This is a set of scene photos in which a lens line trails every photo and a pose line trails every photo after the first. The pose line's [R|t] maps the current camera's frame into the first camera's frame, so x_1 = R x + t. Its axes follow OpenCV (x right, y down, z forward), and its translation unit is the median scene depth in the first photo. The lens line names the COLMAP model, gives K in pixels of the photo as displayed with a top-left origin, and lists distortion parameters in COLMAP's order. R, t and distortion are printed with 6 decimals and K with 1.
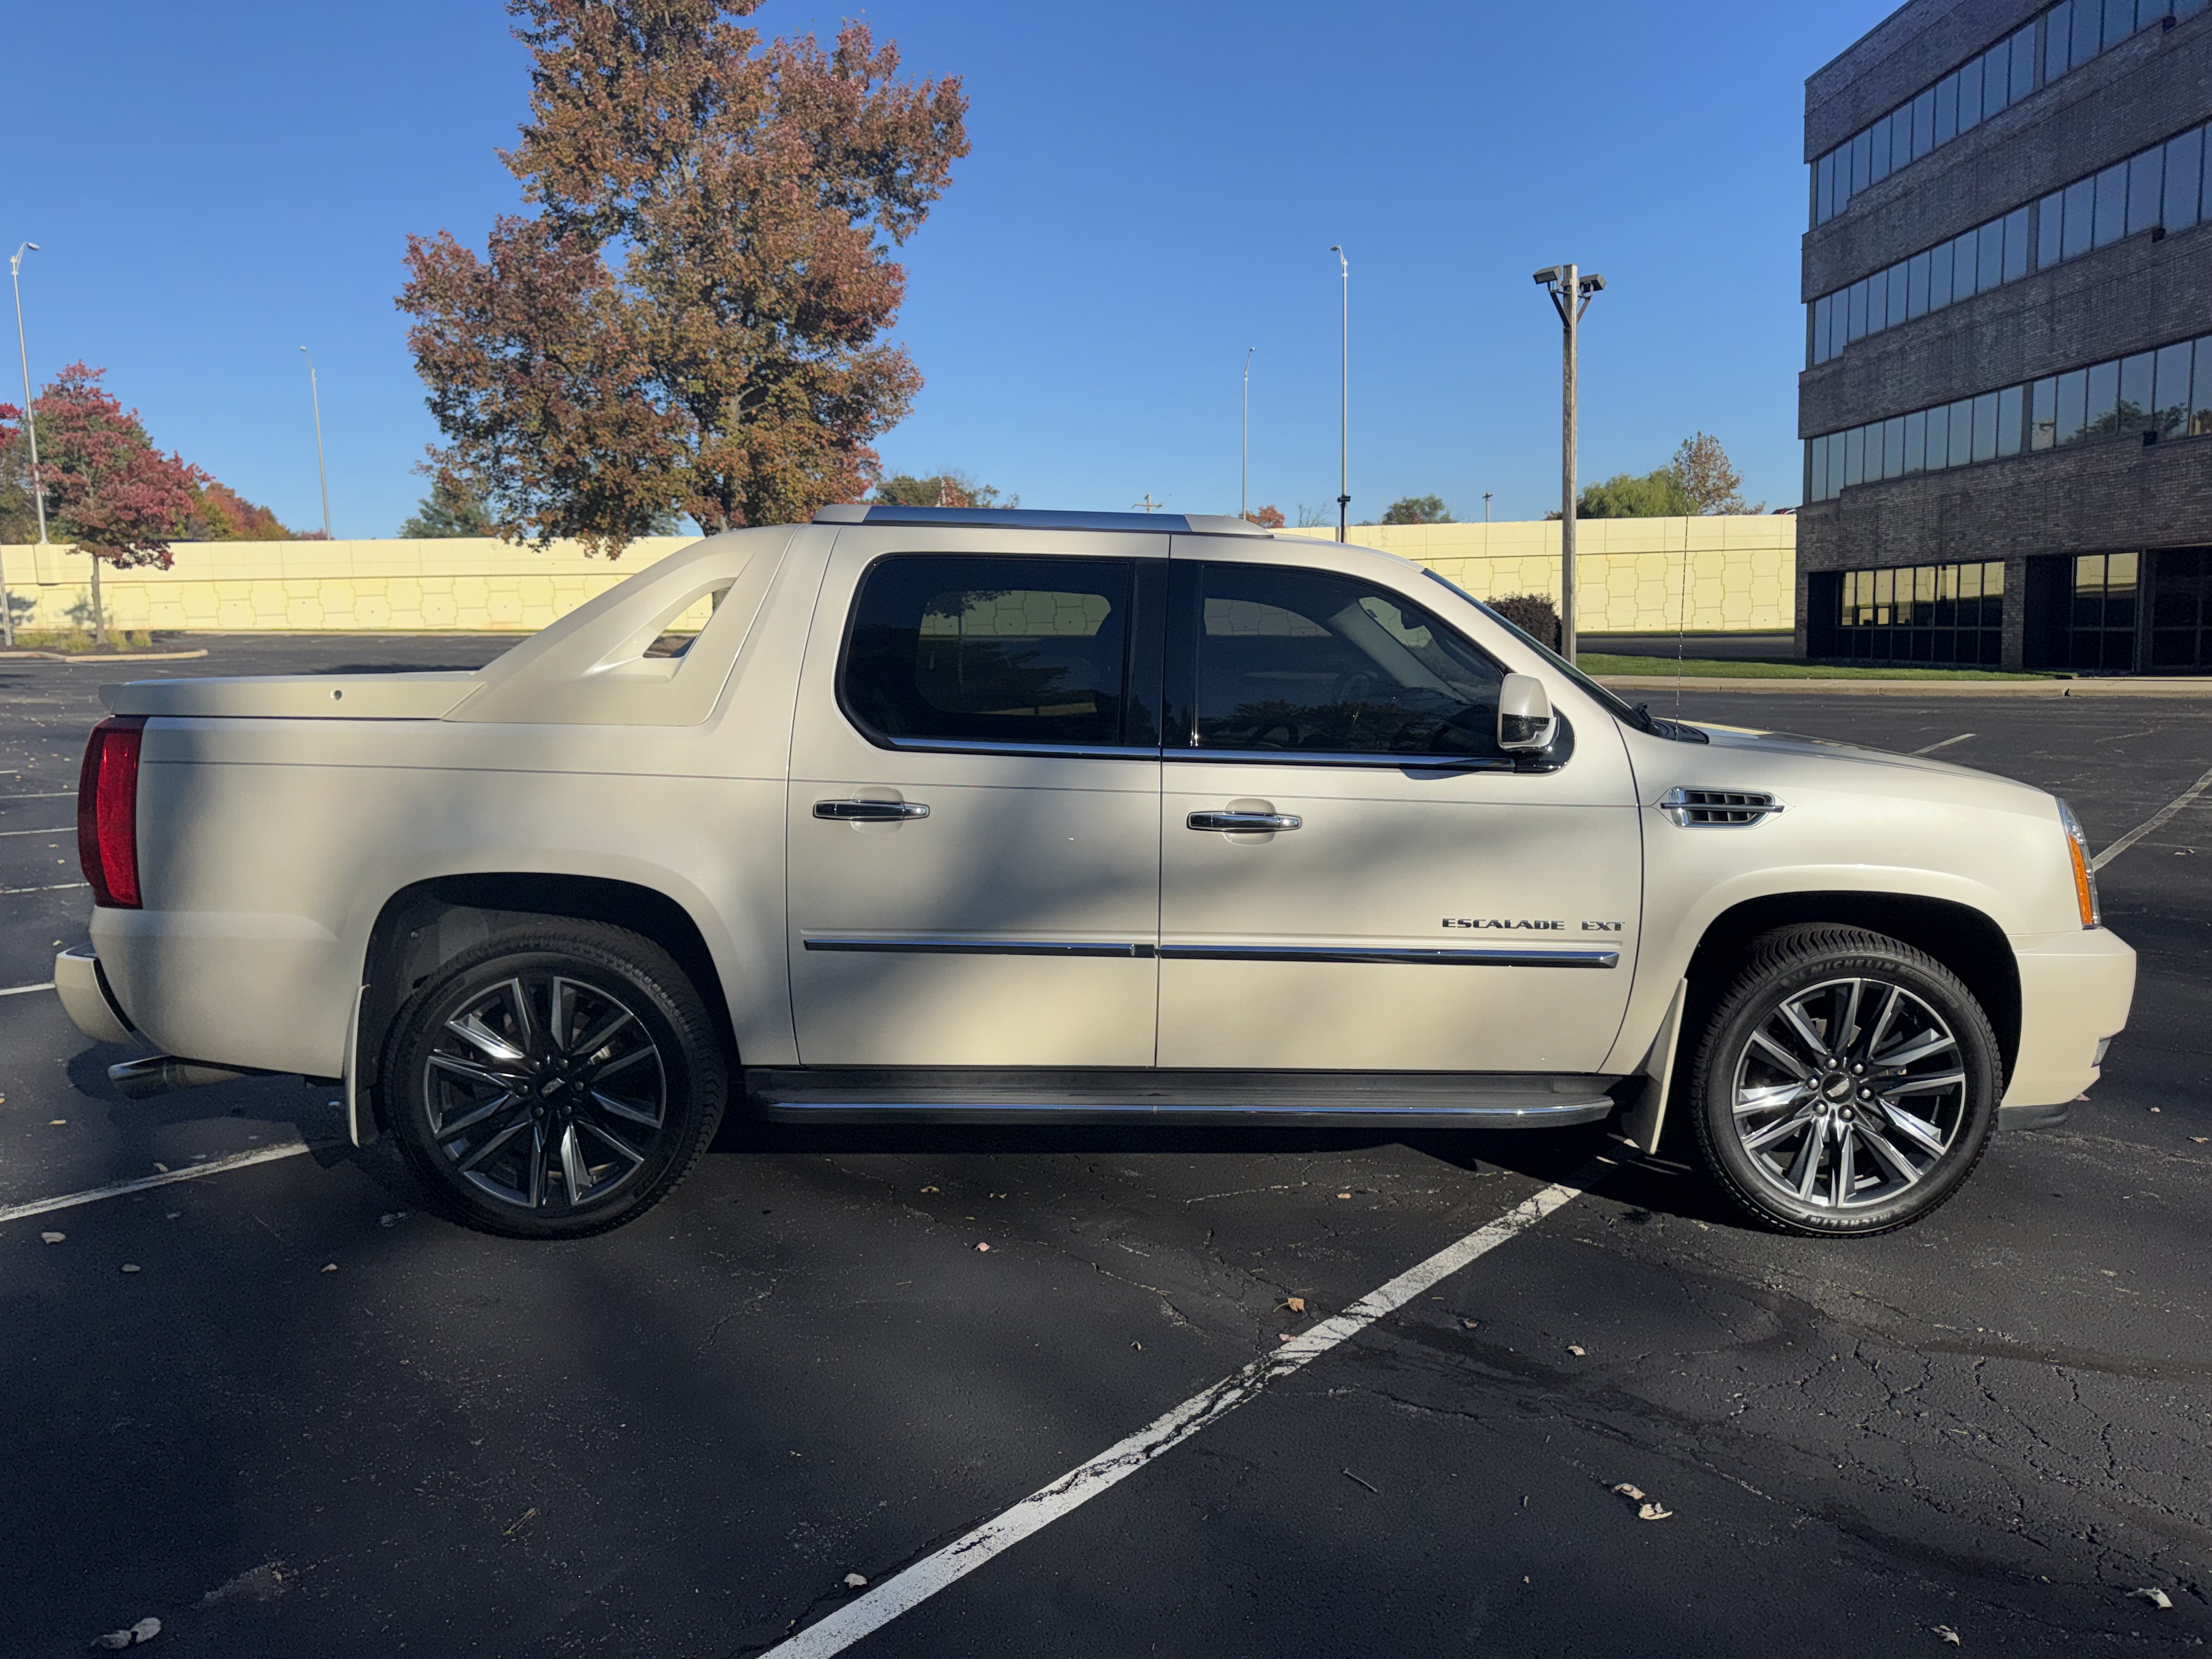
lens RADIAL K [[1553.3, 0, 1133.9], [0, 1553.3, 859.5], [0, 0, 1]] dist [-0.001425, -0.006264]
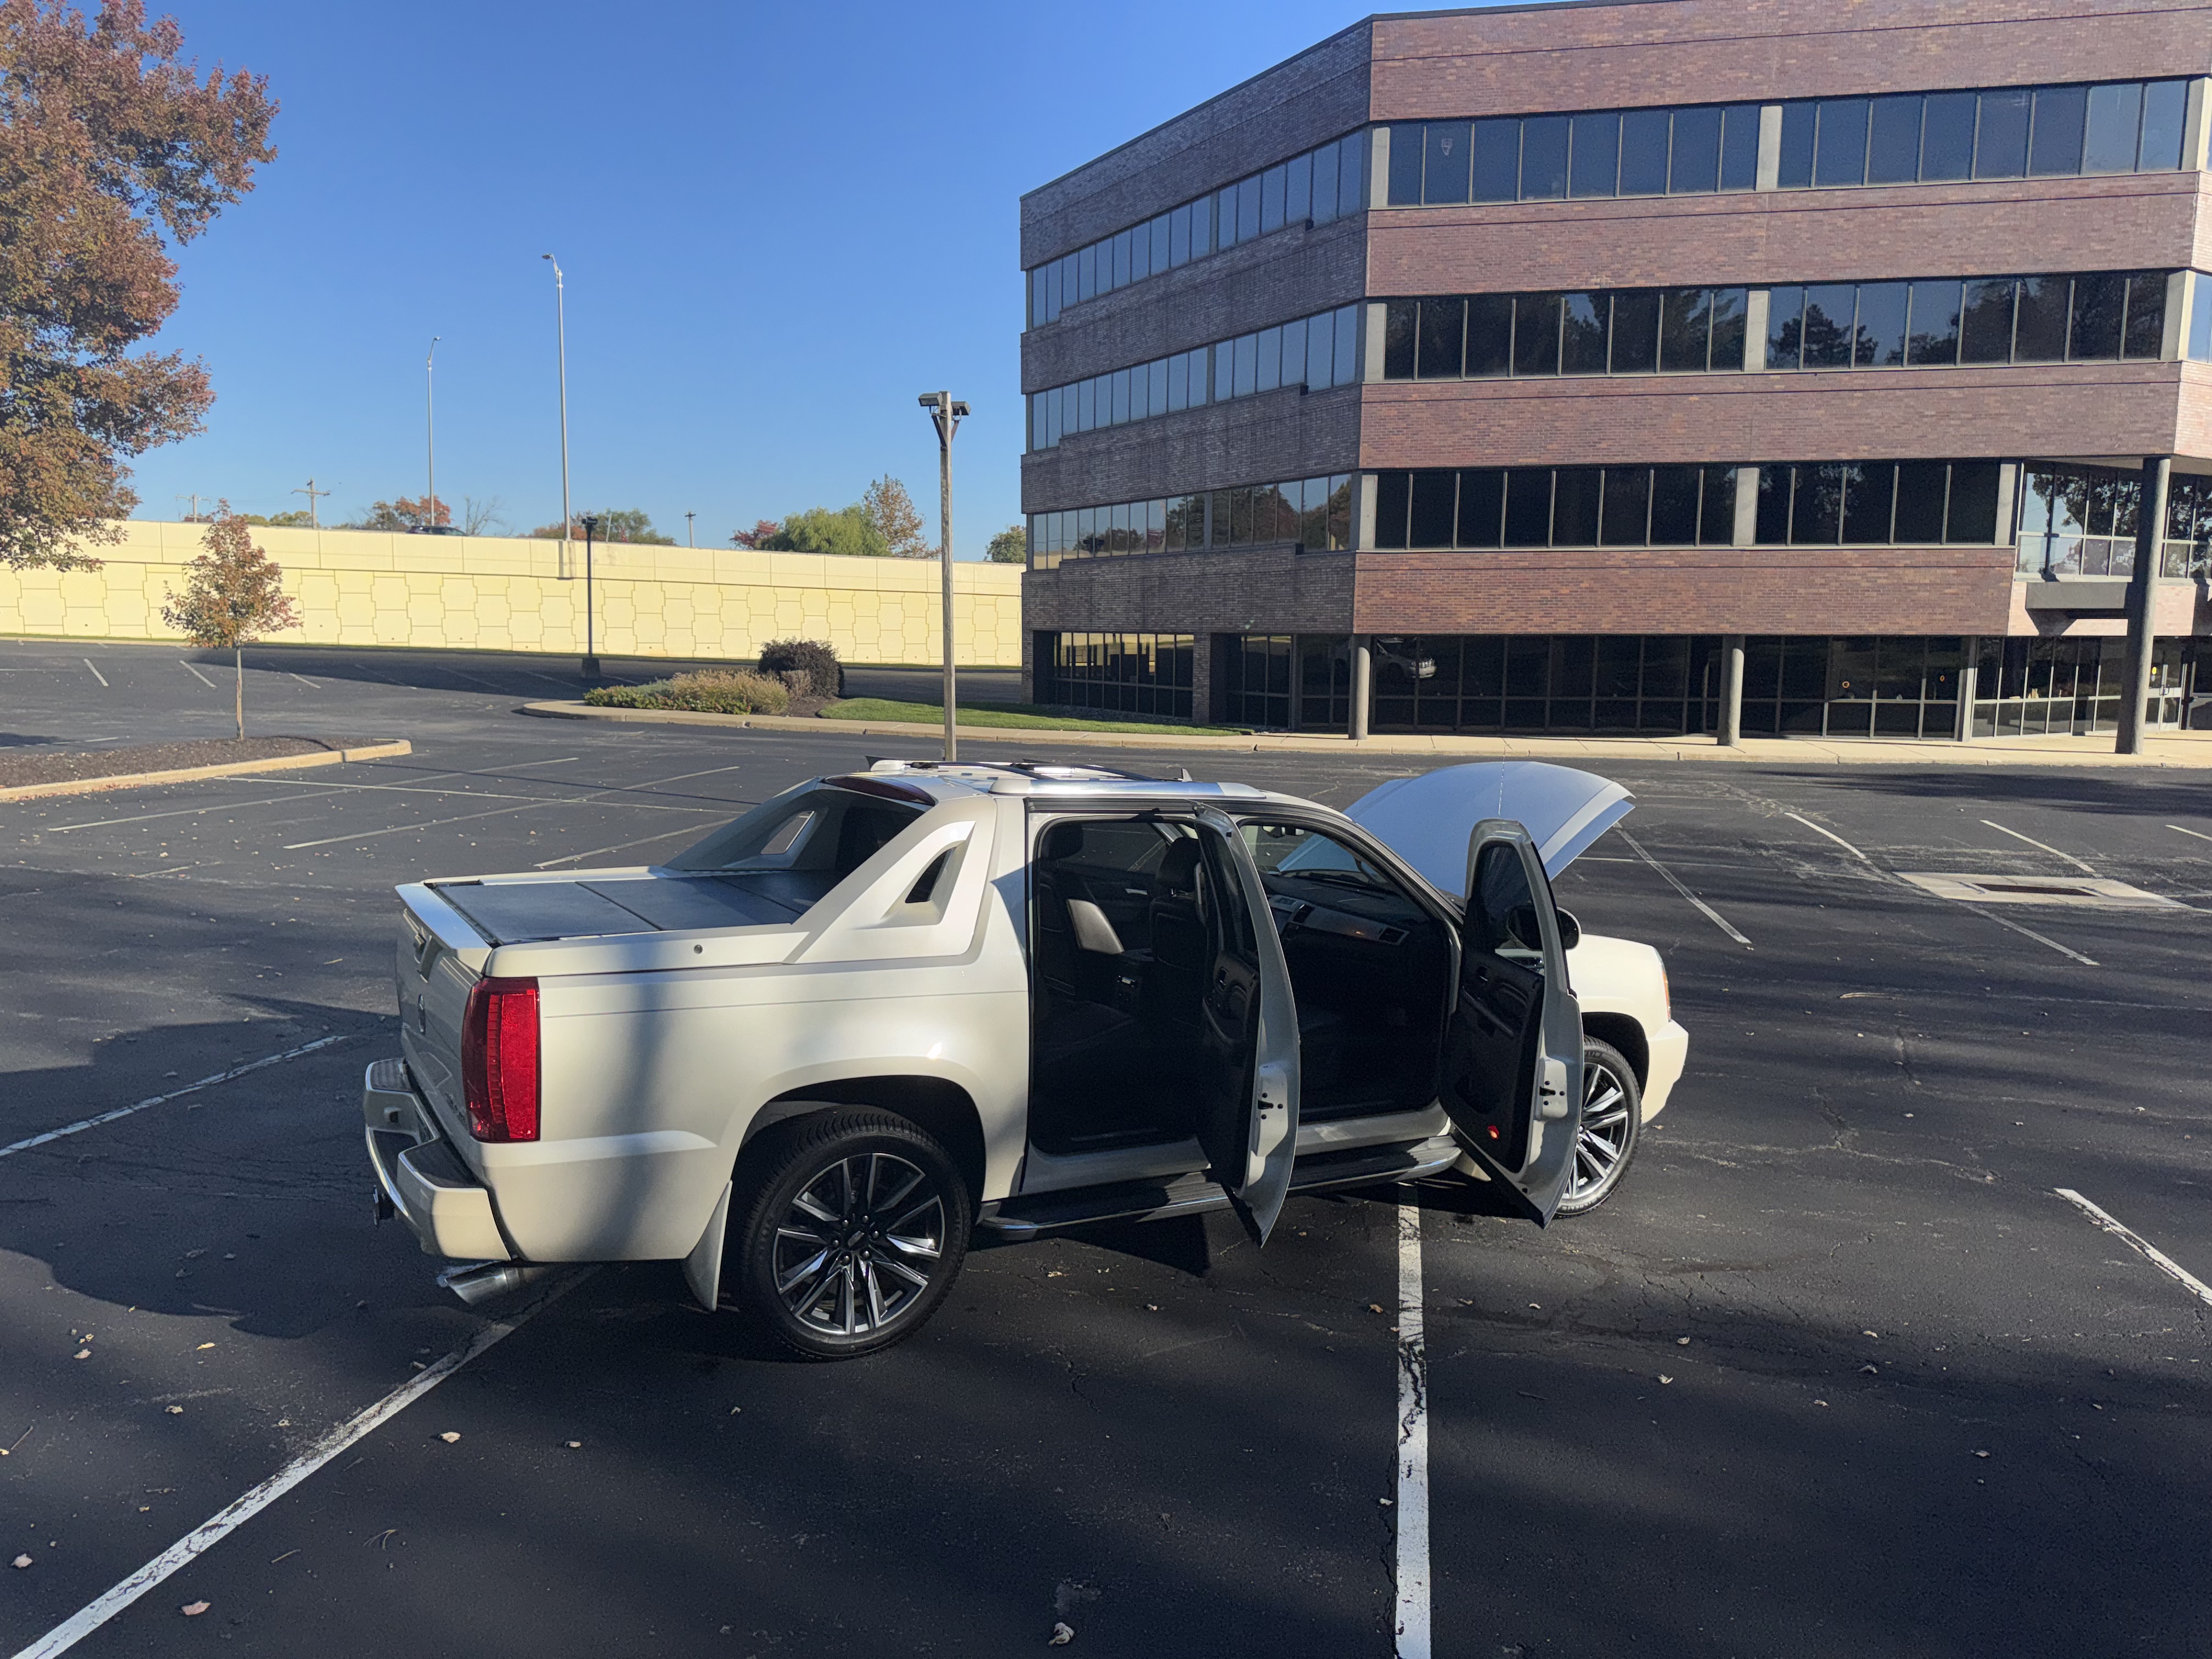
lens RADIAL K [[1516.6, 0, 1096.3], [0, 1516.6, 872.5], [0, 0, 1]] dist [0.121601, -0.195476]
pose [[0.875139, -0.031398, 0.482851, -0.125120], [0.028489, 0.999505, 0.013361, -0.026326], [-0.483031, 0.002063, 0.875601, -0.034178]]
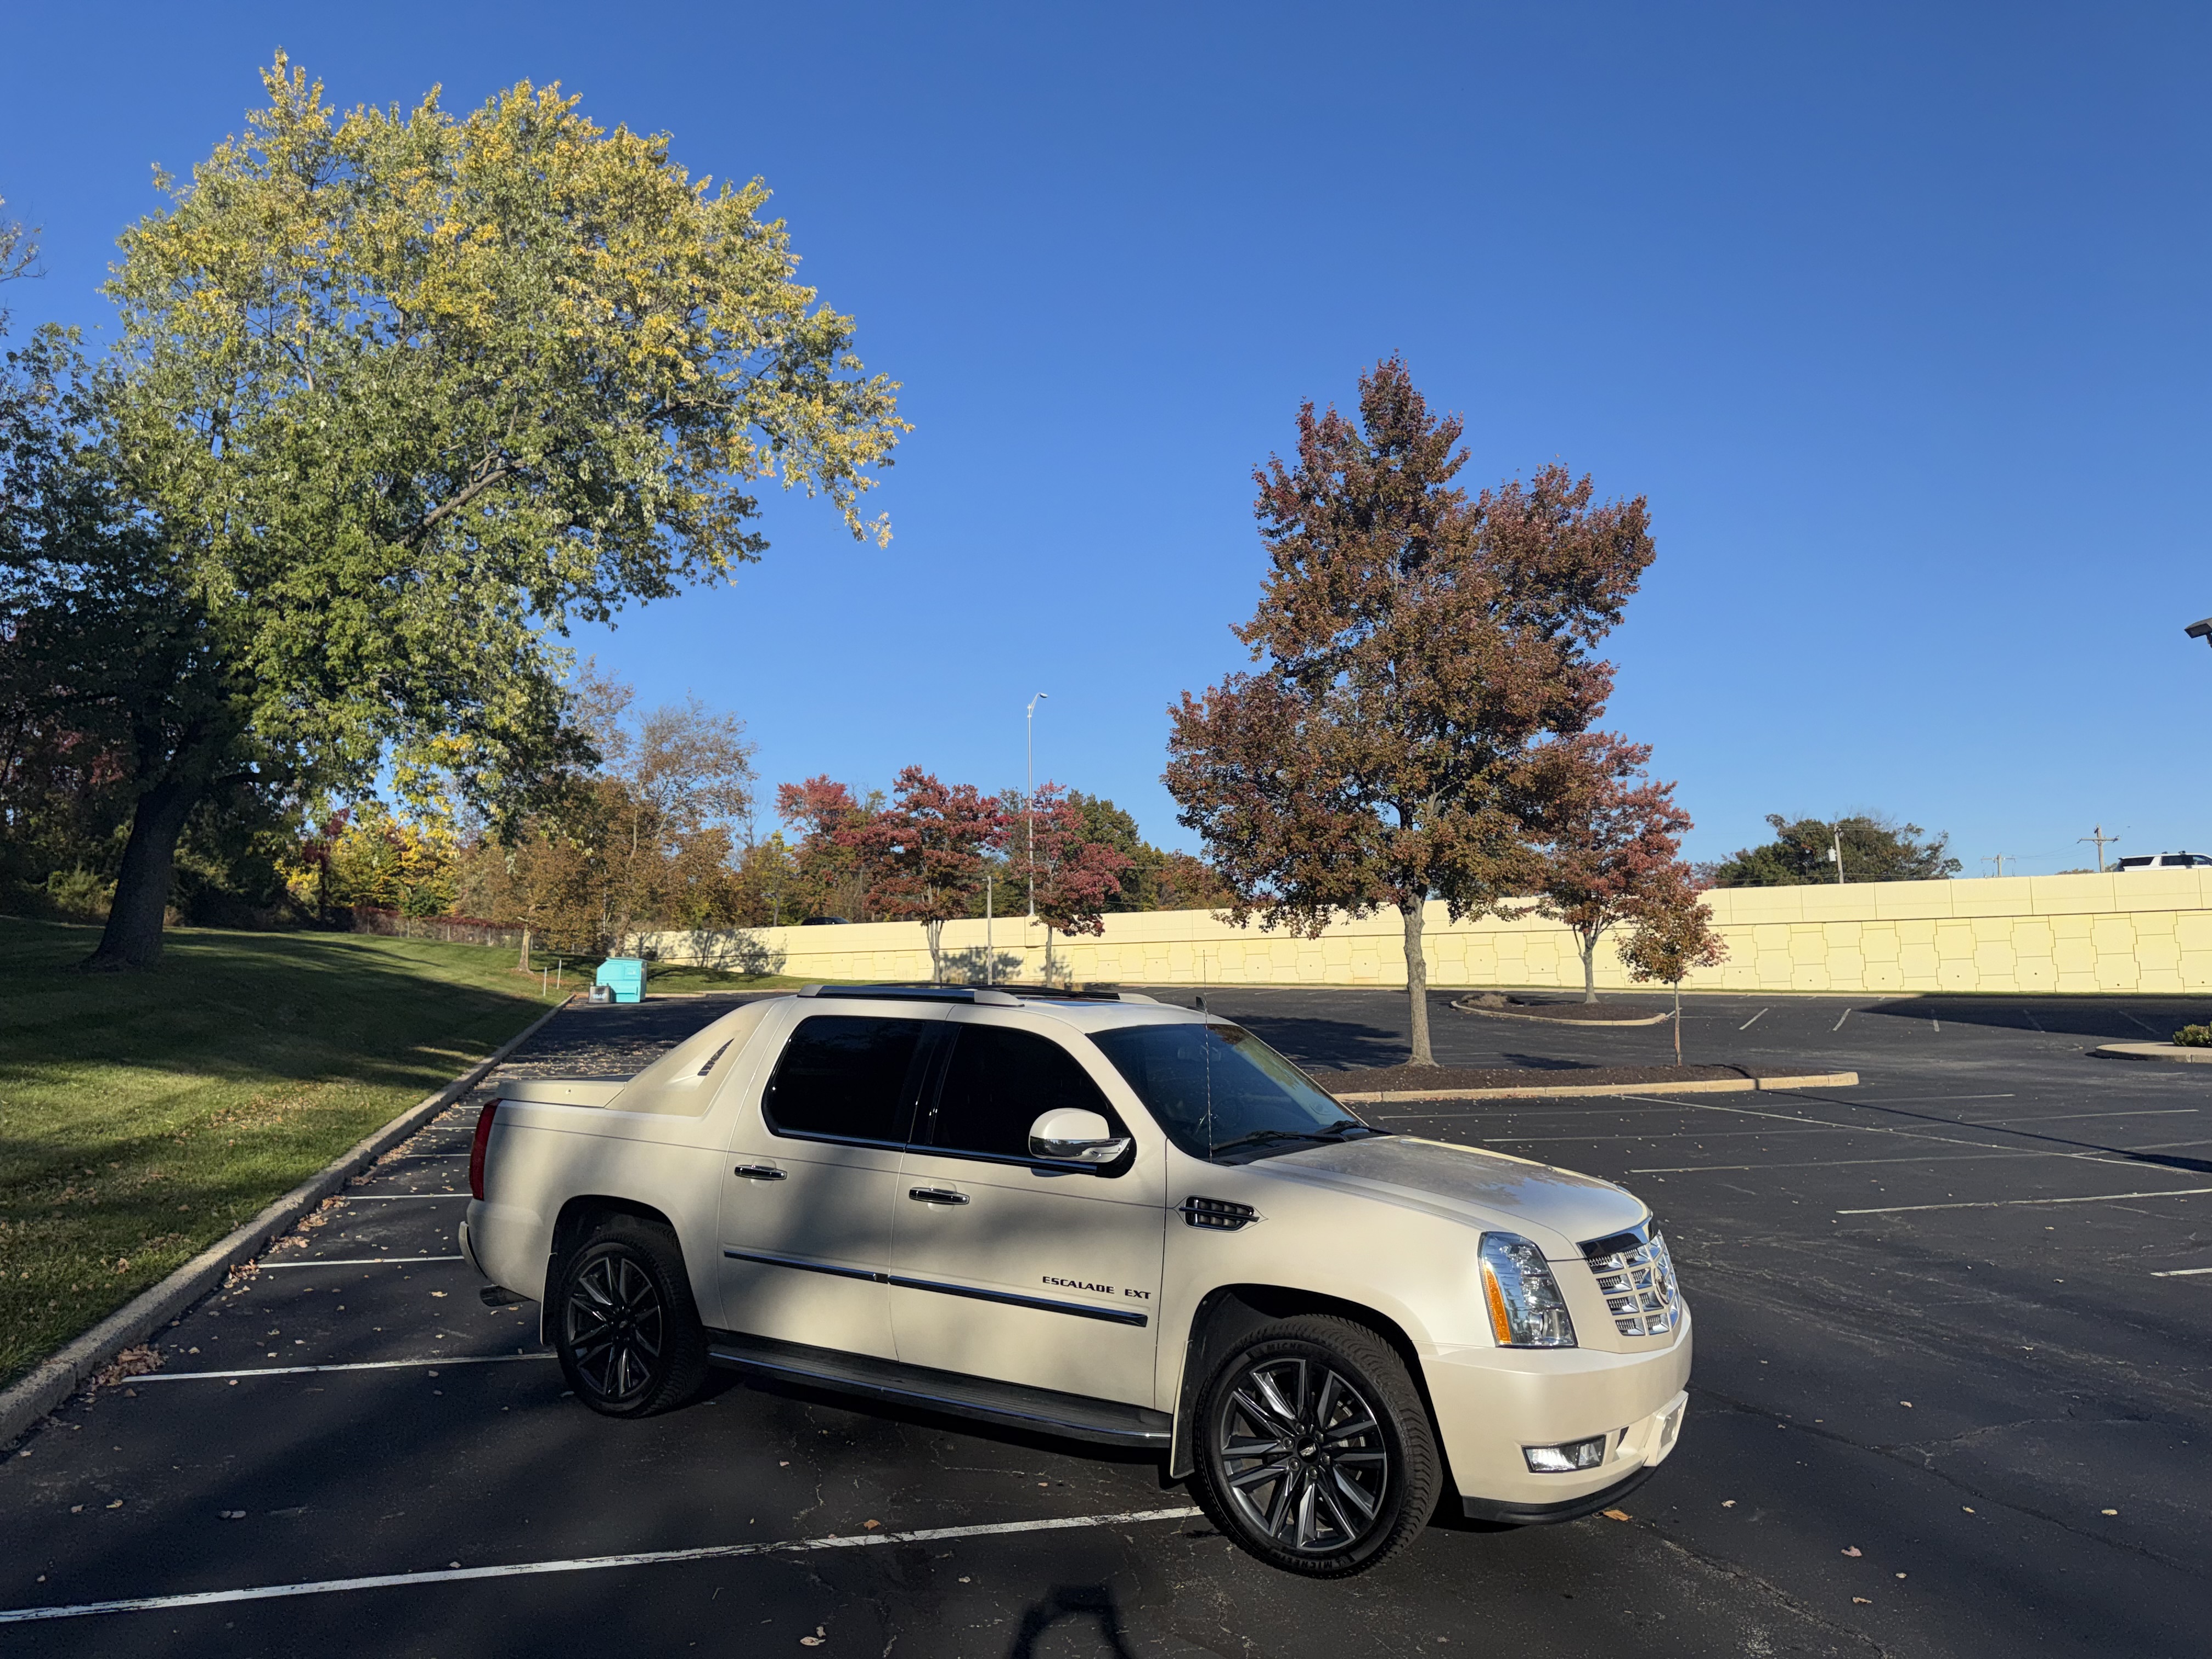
lens RADIAL K [[1553.3, 0, 1133.9], [0, 1553.3, 859.5], [0, 0, 1]] dist [-0.001425, -0.006264]
pose [[0.838478, -0.039755, -0.543483, 0.163710], [-0.080772, 0.977252, -0.196099, -0.009805], [0.538916, 0.208323, 0.816193, -0.033107]]
